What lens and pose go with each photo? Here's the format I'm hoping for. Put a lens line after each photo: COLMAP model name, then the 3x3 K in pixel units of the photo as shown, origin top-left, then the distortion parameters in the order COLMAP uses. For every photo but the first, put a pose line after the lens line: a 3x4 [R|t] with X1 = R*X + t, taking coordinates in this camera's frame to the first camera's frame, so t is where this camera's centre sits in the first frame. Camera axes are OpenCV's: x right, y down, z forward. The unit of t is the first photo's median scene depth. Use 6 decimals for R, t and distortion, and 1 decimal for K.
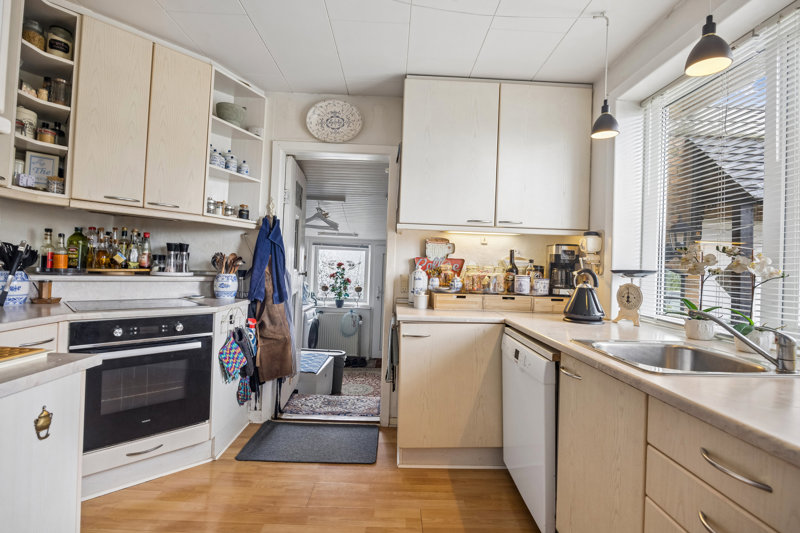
lens RADIAL K [[369.6, 0, 401.4], [0, 369.6, 262.1], [0, 0, 1]] dist [-0.013044, 0.001520]
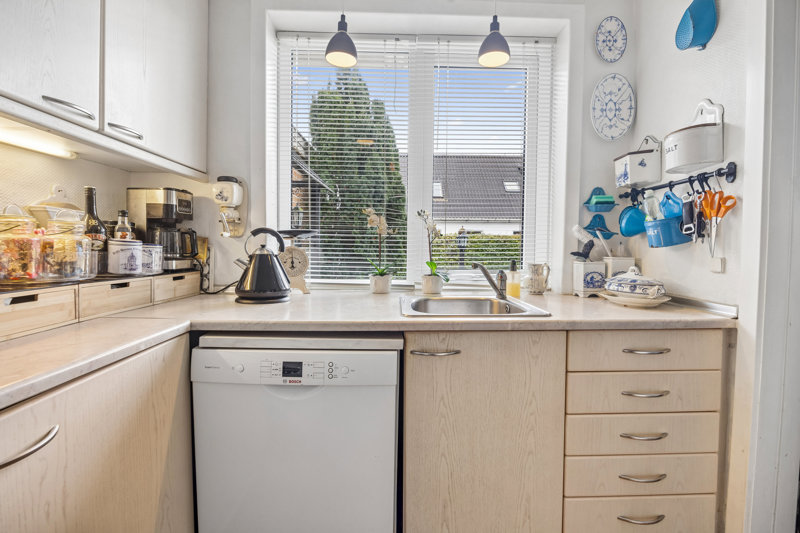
lens RADIAL K [[369.6, 0, 401.9], [0, 369.6, 262.7], [0, 0, 1]] dist [-0.013044, 0.001520]
pose [[0.009023, -0.071050, 0.997432, -0.225381], [-0.012856, 0.997382, 0.071163, 0.030499], [-0.999877, -0.013465, 0.008086, 0.699041]]
